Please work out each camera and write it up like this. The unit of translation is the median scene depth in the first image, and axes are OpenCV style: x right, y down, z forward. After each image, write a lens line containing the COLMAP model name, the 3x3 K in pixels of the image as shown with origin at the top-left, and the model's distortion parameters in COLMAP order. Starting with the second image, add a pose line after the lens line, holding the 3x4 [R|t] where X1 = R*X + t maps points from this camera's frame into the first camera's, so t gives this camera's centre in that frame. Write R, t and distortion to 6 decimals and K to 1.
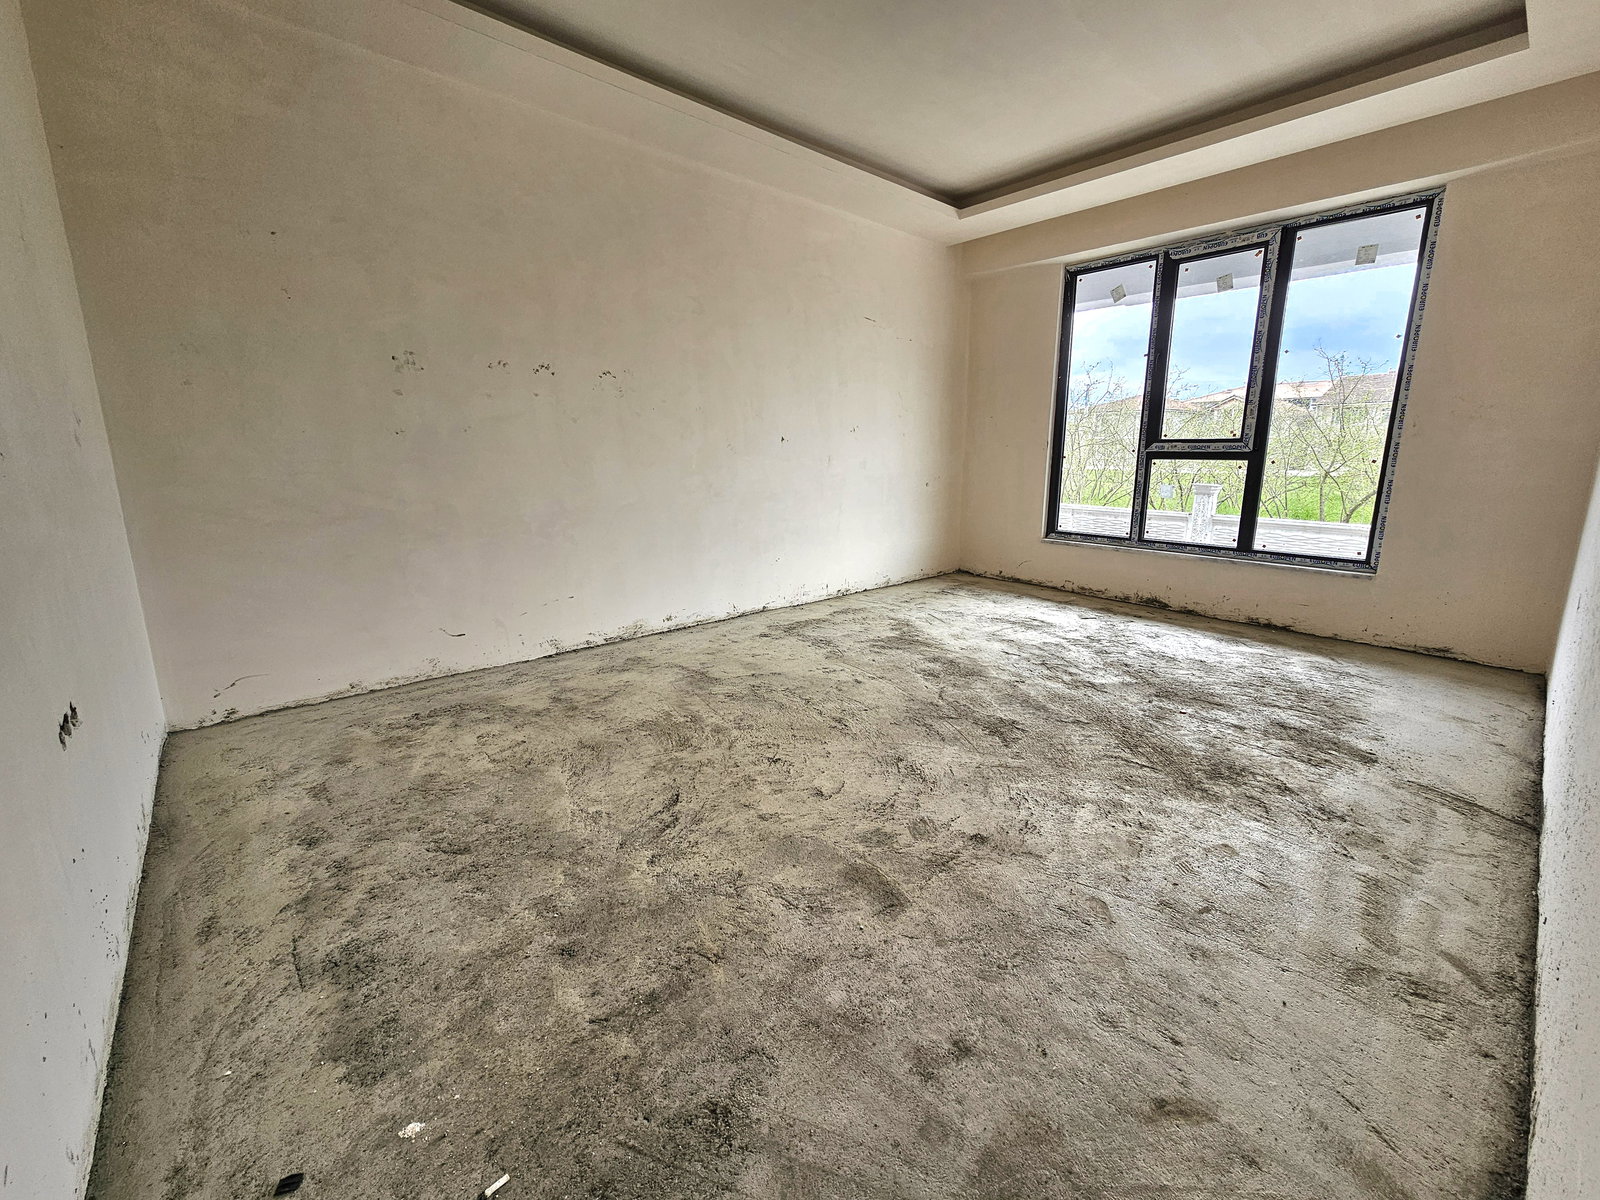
lens RADIAL K [[652.2, 0, 799.5], [0, 652.2, 584.3], [0, 0, 1]] dist [0.000448, 0.000648]
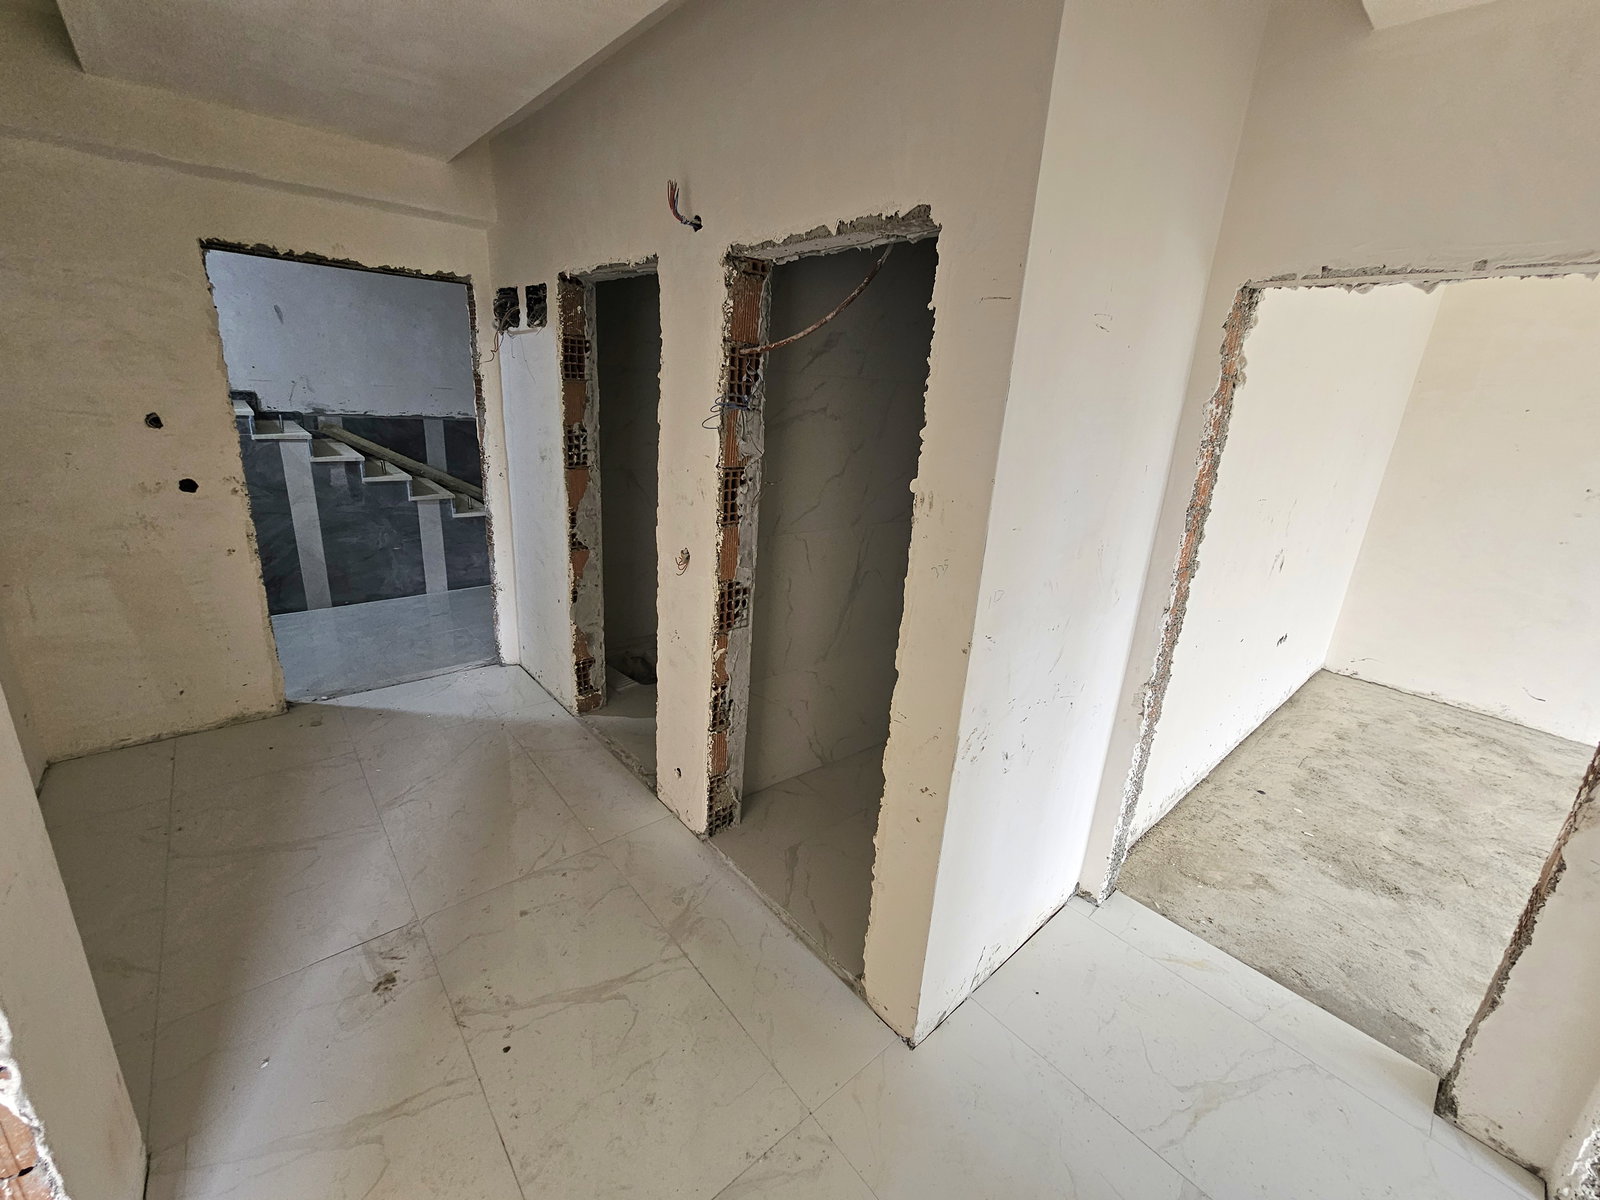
lens RADIAL K [[652.2, 0, 799.5], [0, 652.2, 584.3], [0, 0, 1]] dist [0.000448, 0.000648]
pose [[-0.009734, 0.284977, -0.958485, 0.899791], [-0.264134, 0.923753, 0.277333, -0.140263], [0.964437, 0.255868, 0.066280, -0.740031]]
